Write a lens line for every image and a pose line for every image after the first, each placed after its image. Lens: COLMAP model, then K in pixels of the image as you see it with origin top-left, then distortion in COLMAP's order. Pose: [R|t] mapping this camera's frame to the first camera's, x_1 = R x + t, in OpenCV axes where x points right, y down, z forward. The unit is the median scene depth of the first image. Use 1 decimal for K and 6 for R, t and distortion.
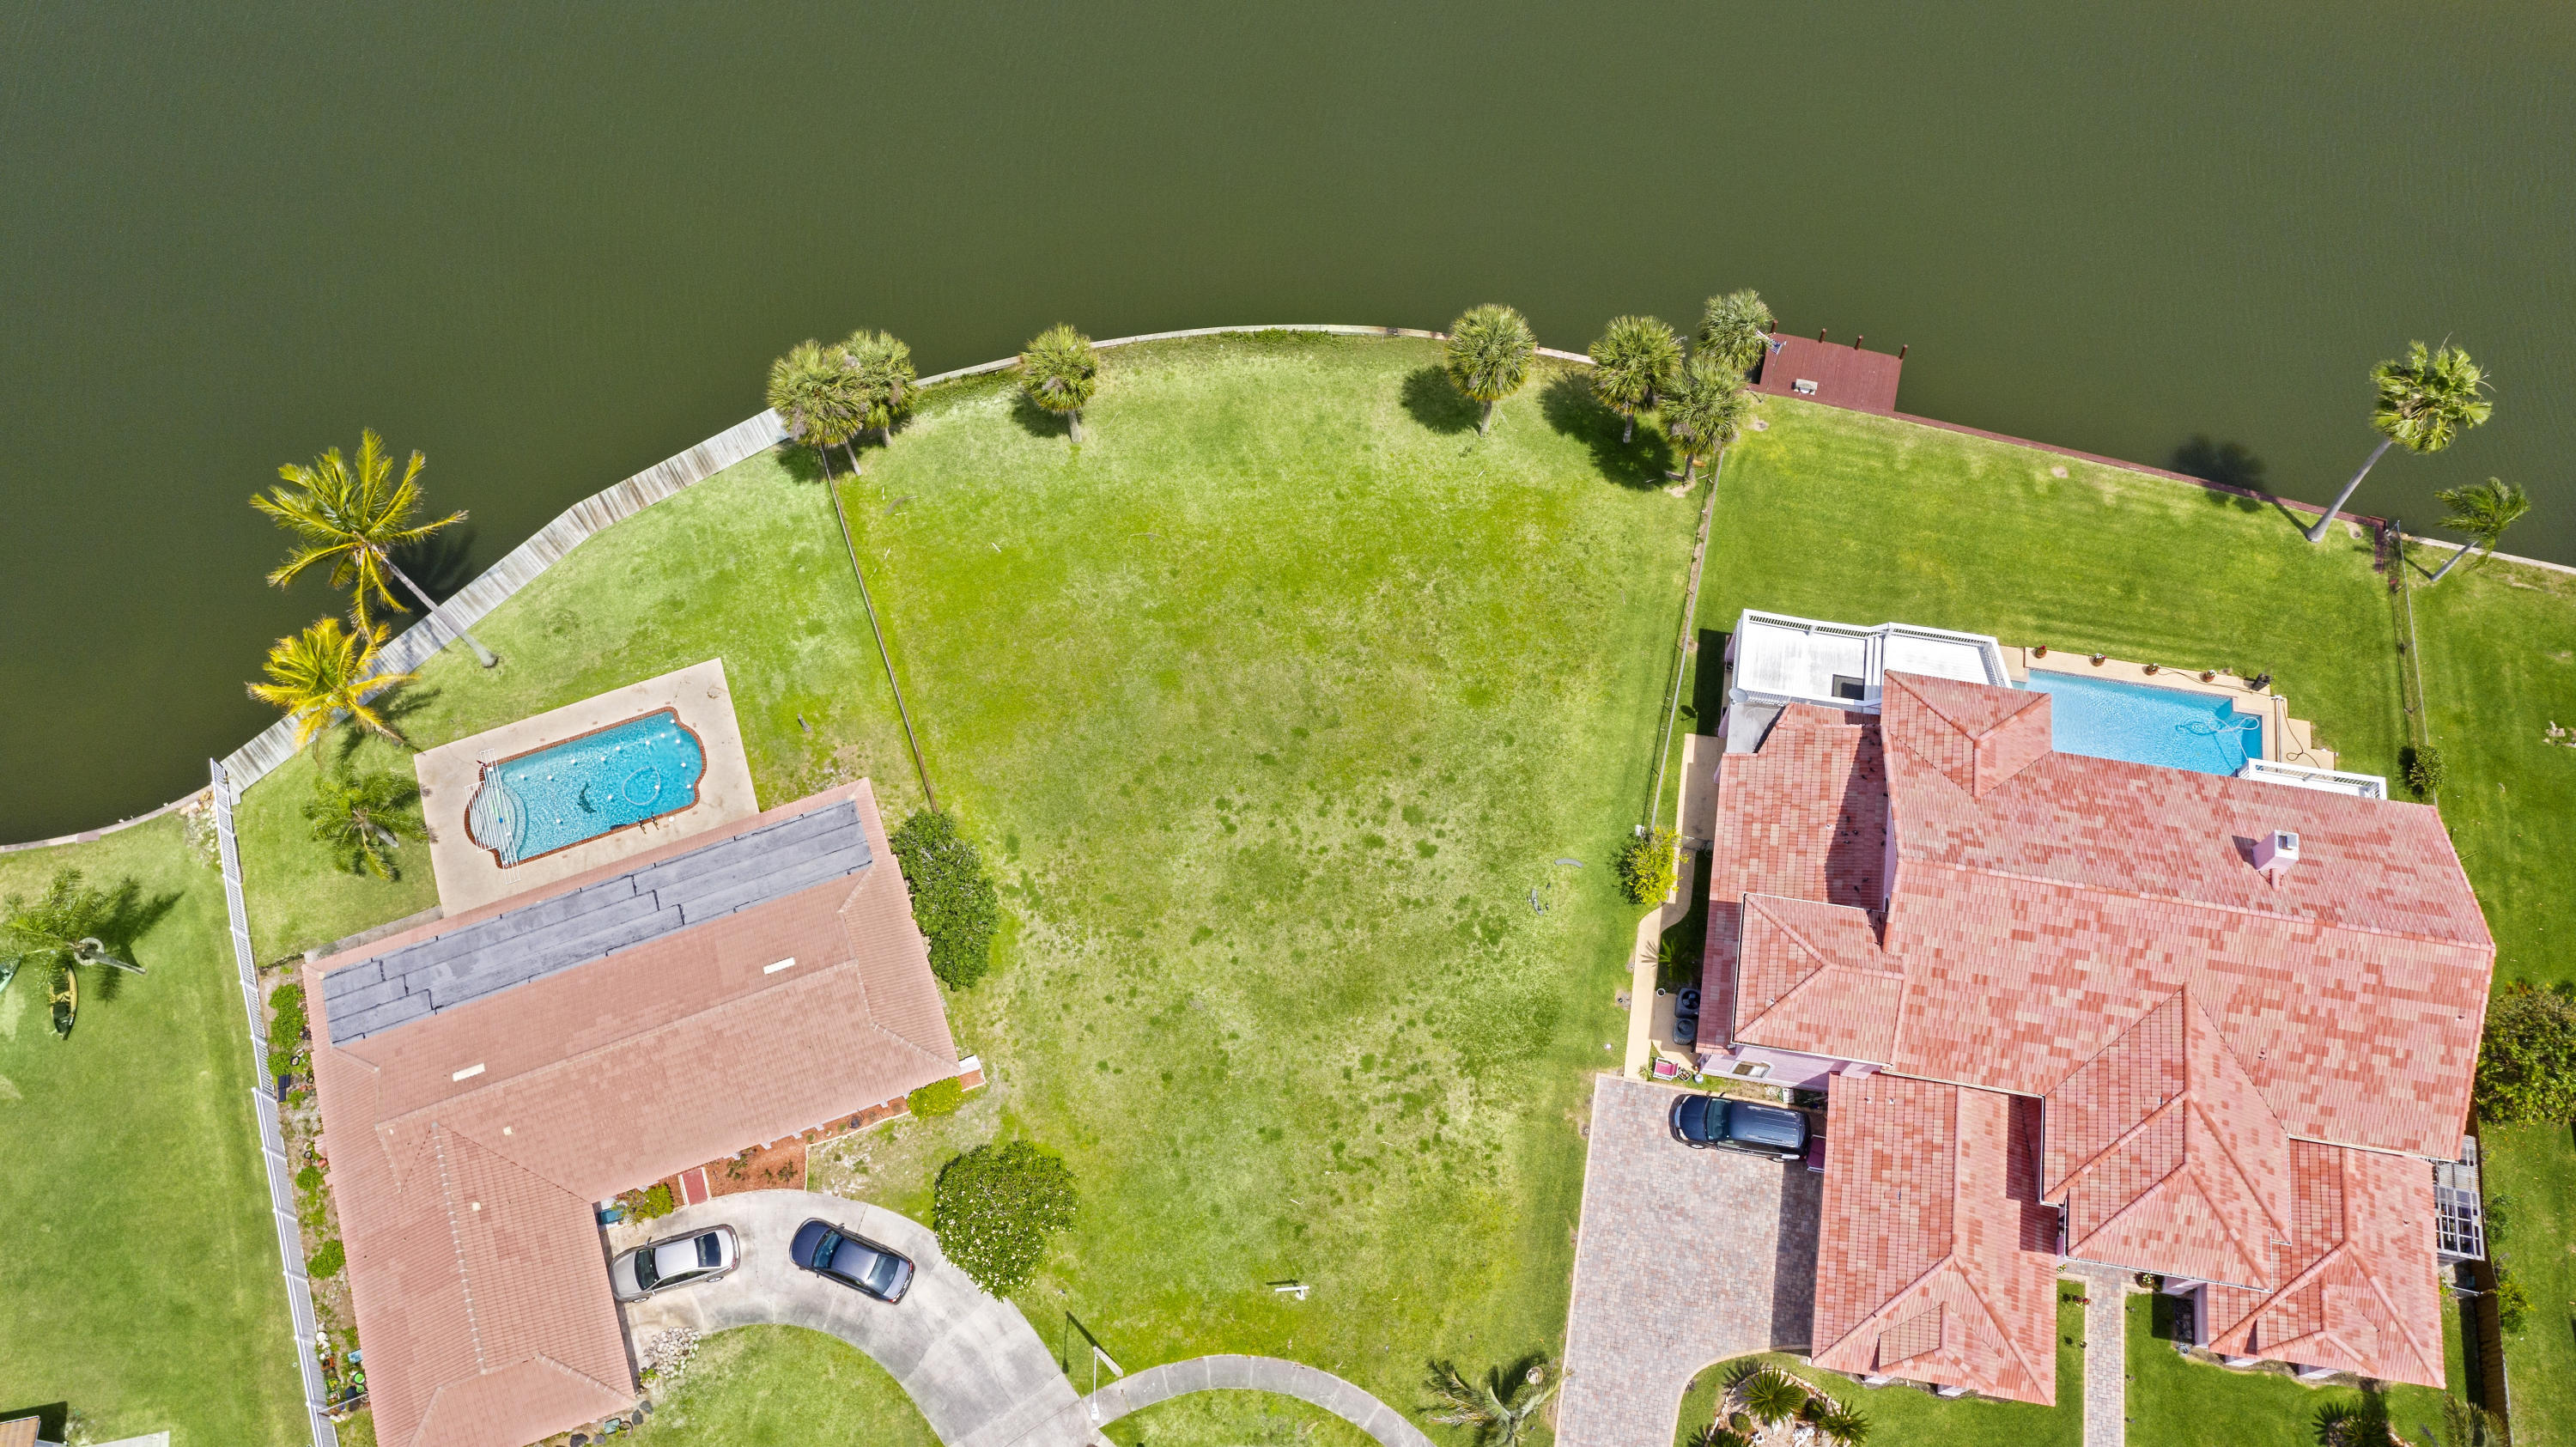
lens RADIAL K [[2033.5, 0, 1299.0], [0, 2033.5, 723.7], [0, 0, 1]] dist [-0.010654, 0.004499]
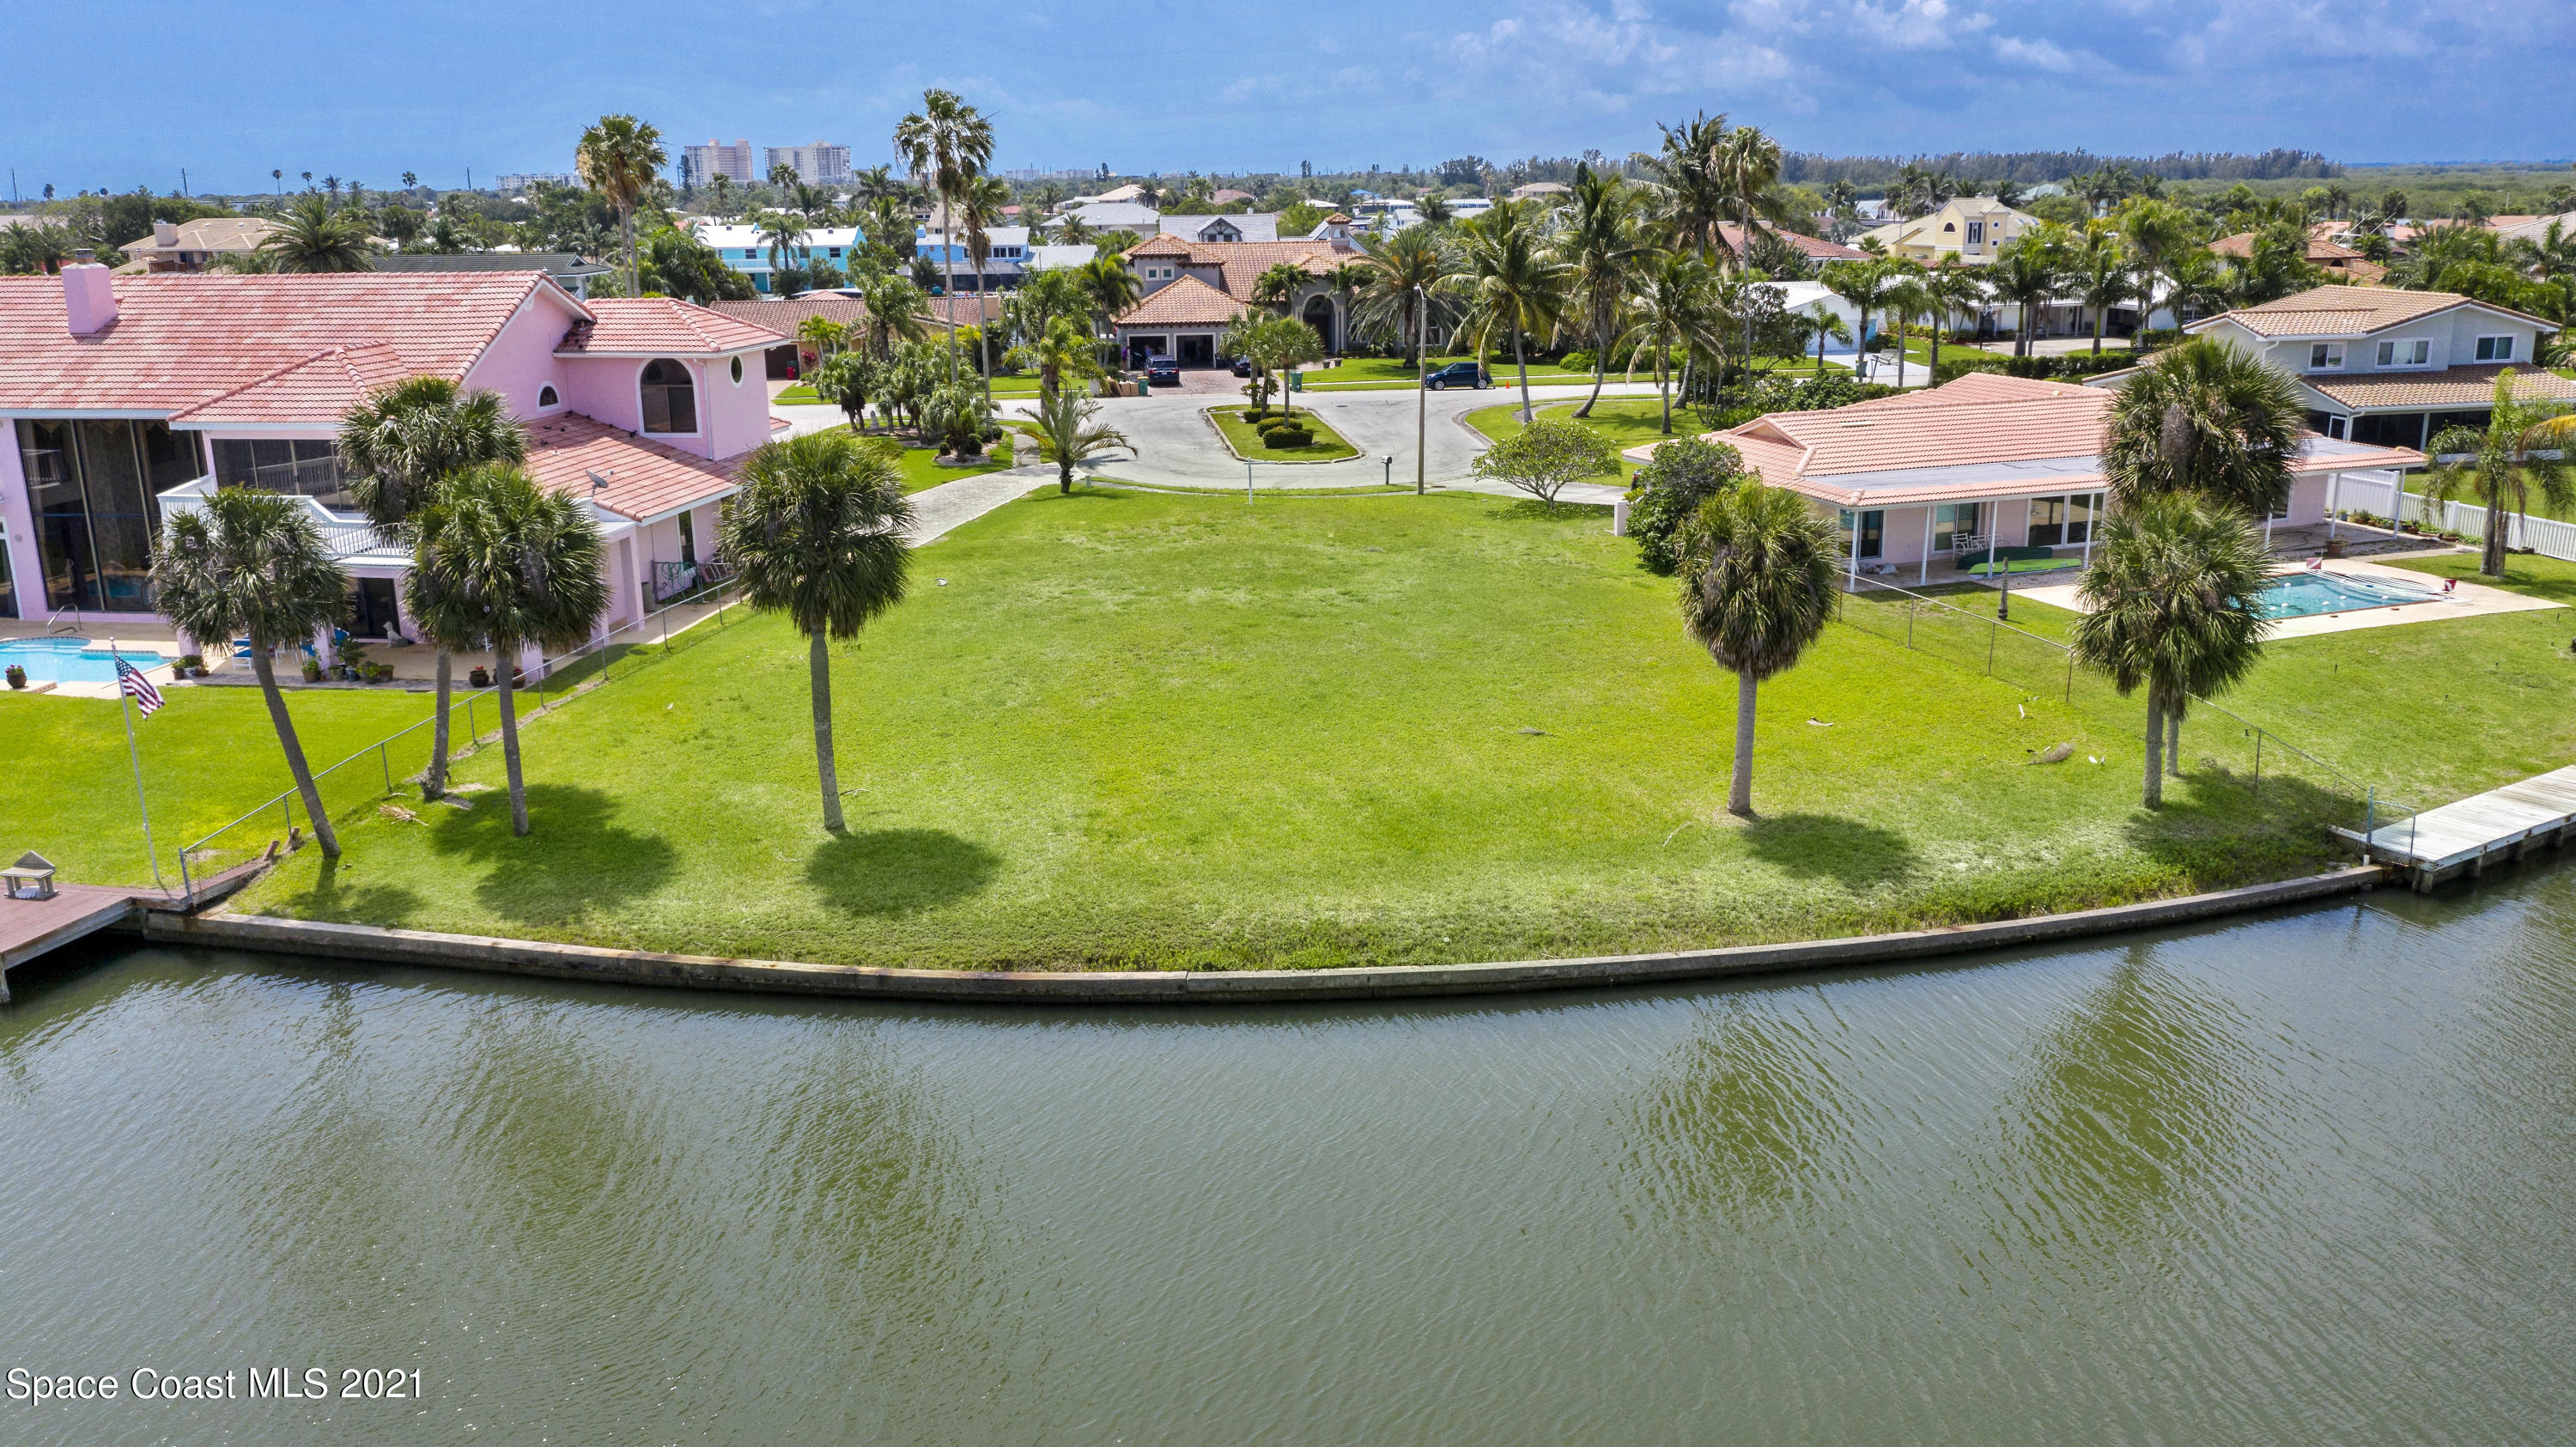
lens RADIAL K [[2018.1, 0, 1298.8], [0, 2018.1, 728.4], [0, 0, 1]] dist [-0.012286, 0.003536]
pose [[-0.999750, 0.019921, -0.010183, -0.009117], [-0.006543, 0.174921, 0.984561, -0.676129], [0.021394, 0.984381, -0.174747, 1.226804]]
